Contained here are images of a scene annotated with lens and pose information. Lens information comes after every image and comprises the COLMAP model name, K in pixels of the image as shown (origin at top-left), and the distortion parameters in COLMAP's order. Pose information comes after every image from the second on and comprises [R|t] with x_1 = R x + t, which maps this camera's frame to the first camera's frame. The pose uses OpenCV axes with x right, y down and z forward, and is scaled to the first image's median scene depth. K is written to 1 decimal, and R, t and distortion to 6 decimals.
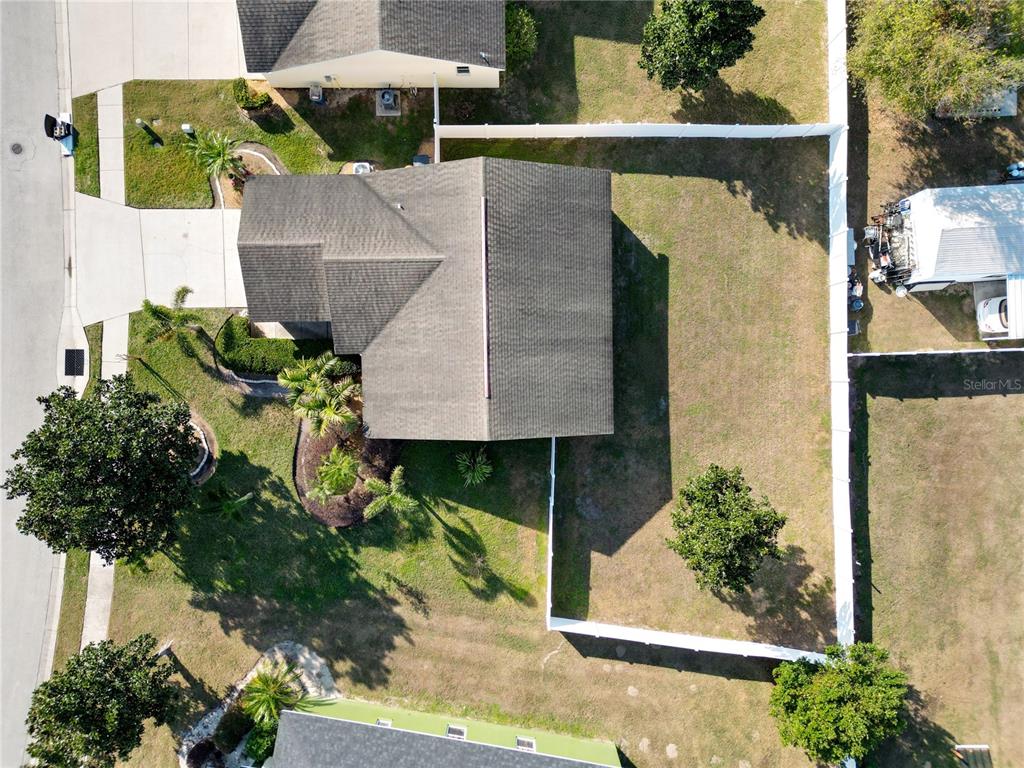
lens RADIAL K [[717.3, 0, 512.0], [0, 717.3, 384.6], [0, 0, 1]] dist [0.064786, -0.053287]
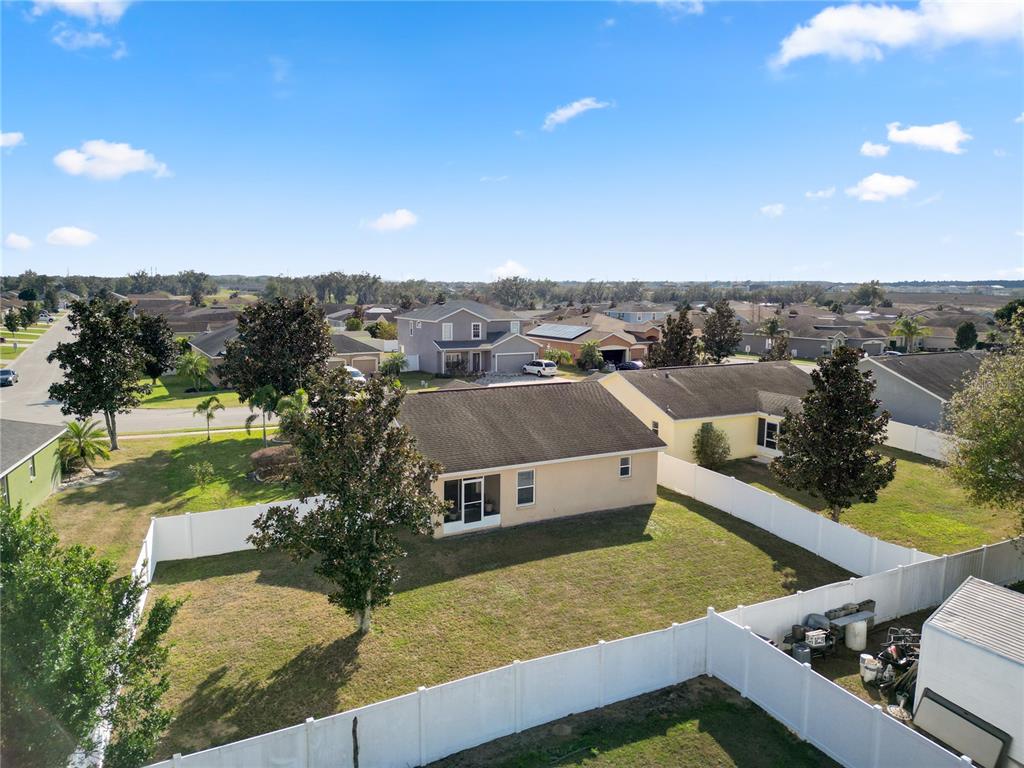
lens RADIAL K [[717.3, 0, 511.1], [0, 717.3, 387.0], [0, 0, 1]] dist [0.064786, -0.053287]
pose [[0.469318, 0.131757, -0.873144, 0.832043], [-0.882388, 0.032306, -0.469412, 0.345235], [-0.033641, 0.990756, 0.131422, 0.723208]]
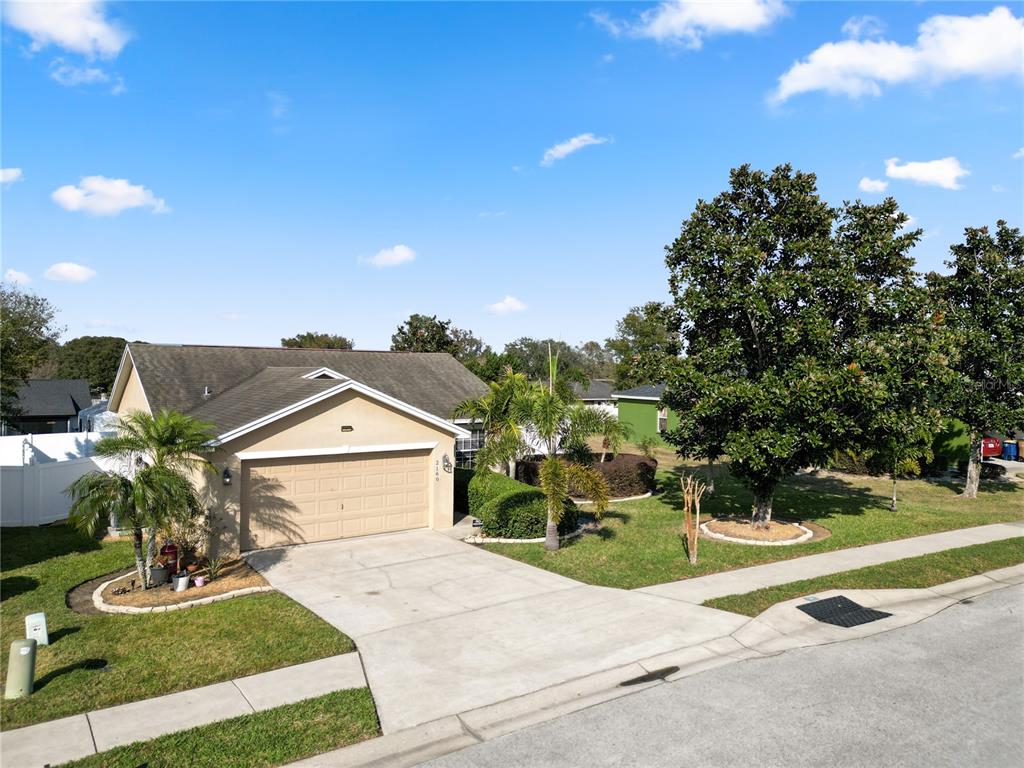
lens RADIAL K [[717.3, 0, 511.6], [0, 717.3, 388.2], [0, 0, 1]] dist [0.064786, -0.053287]
pose [[-0.558118, -0.021069, 0.829494, -0.793744], [0.829753, -0.018857, 0.557813, -0.350484], [0.003889, 0.999600, 0.028006, 0.881107]]
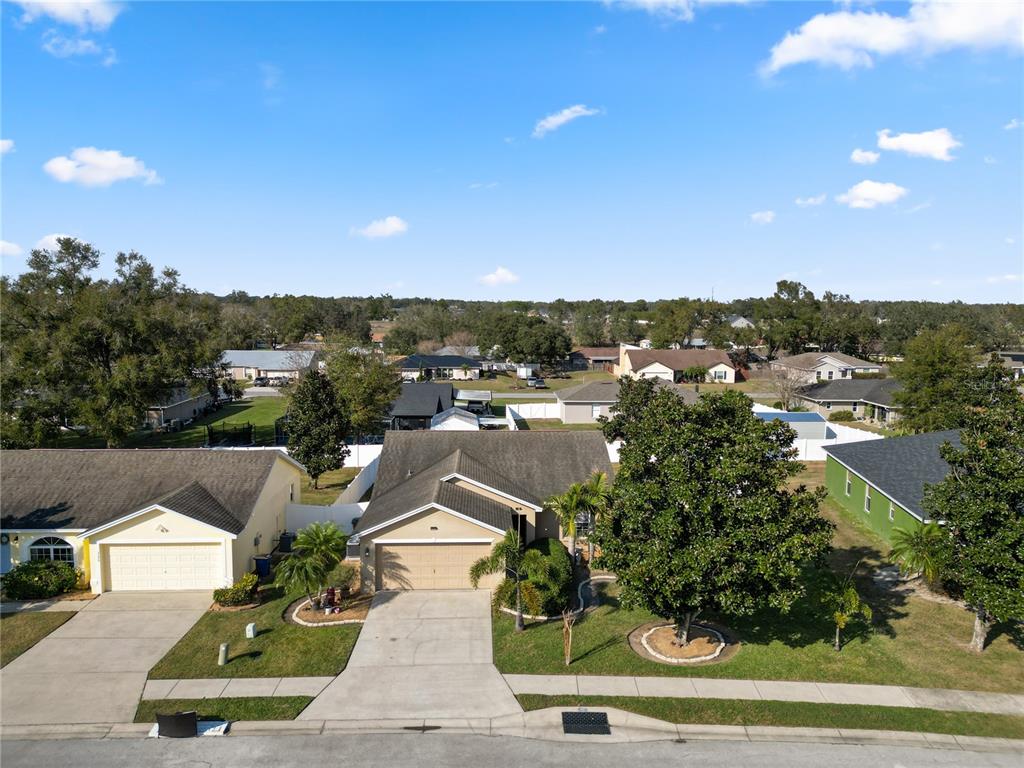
lens RADIAL K [[717.3, 0, 509.2], [0, 717.3, 386.1], [0, 0, 1]] dist [0.064786, -0.053287]
pose [[-0.021297, -0.112929, 0.993375, -1.141663], [0.999728, -0.011829, 0.020088, -0.100008], [0.009482, 0.993533, 0.113150, 0.663603]]
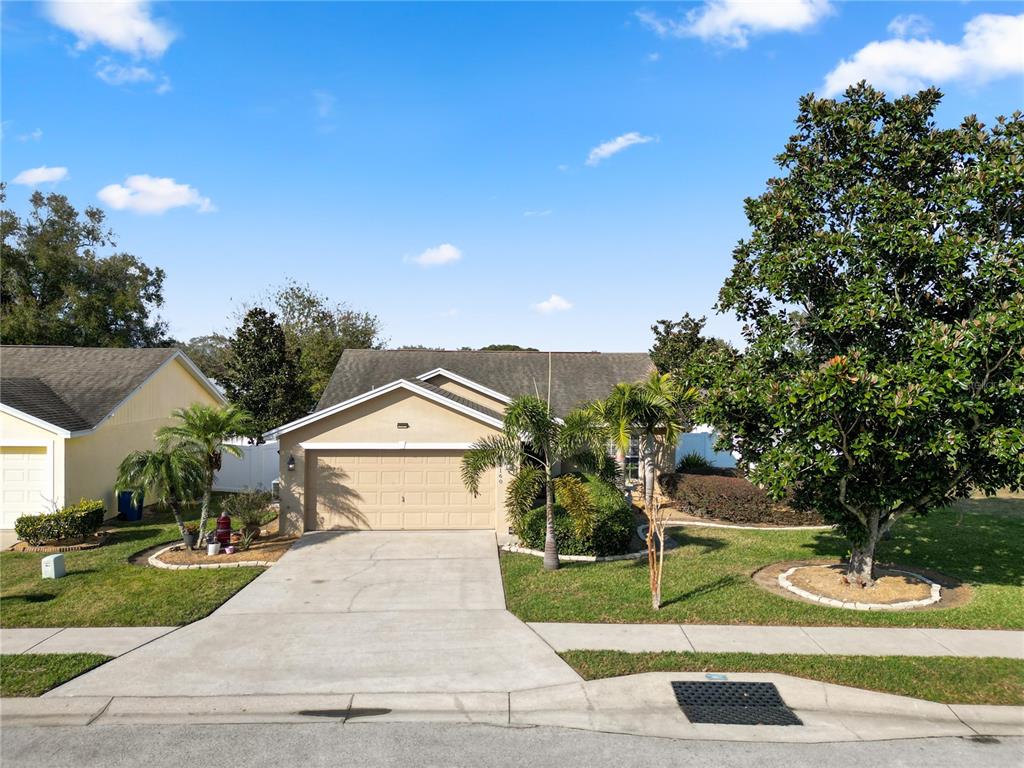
lens RADIAL K [[717.3, 0, 510.7], [0, 717.3, 384.1], [0, 0, 1]] dist [0.064786, -0.053287]
pose [[-0.034115, -0.015175, 0.999303, -0.839777], [0.999396, -0.007148, 0.034010, -0.113343], [0.006627, 0.999859, 0.015409, 0.884802]]
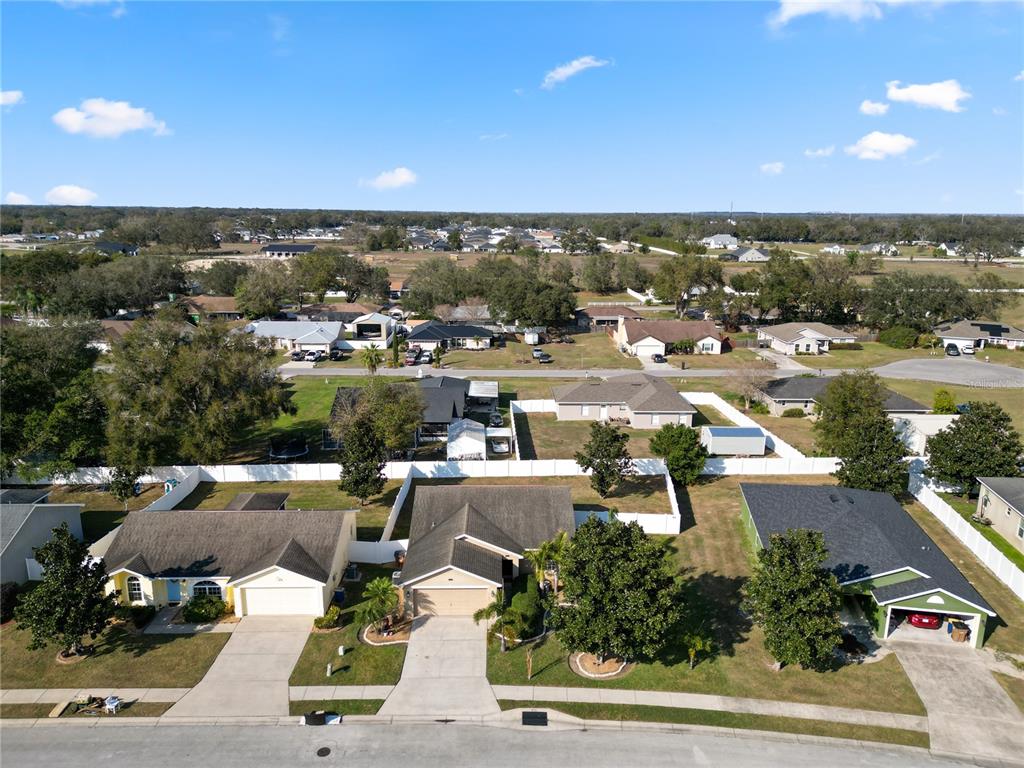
lens RADIAL K [[717.3, 0, 508.8], [0, 717.3, 388.6], [0, 0, 1]] dist [0.064786, -0.053287]
pose [[0.000574, -0.238527, 0.971136, -1.508946], [0.999942, -0.010322, -0.003126, -0.059942], [0.010769, 0.971081, 0.238507, 0.278055]]
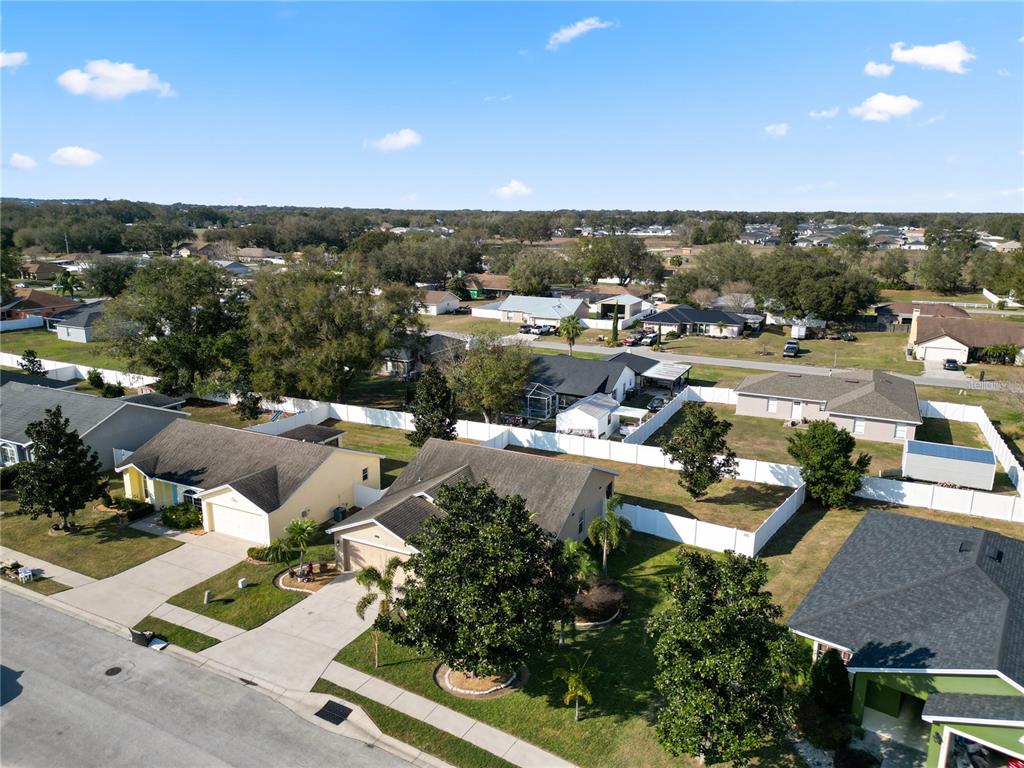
lens RADIAL K [[717.3, 0, 507.1], [0, 717.3, 381.1], [0, 0, 1]] dist [0.064786, -0.053287]
pose [[0.464553, -0.199891, 0.862690, -1.151740], [0.885494, 0.094414, -0.454957, 0.492375], [0.009492, 0.975259, 0.220863, 0.441209]]
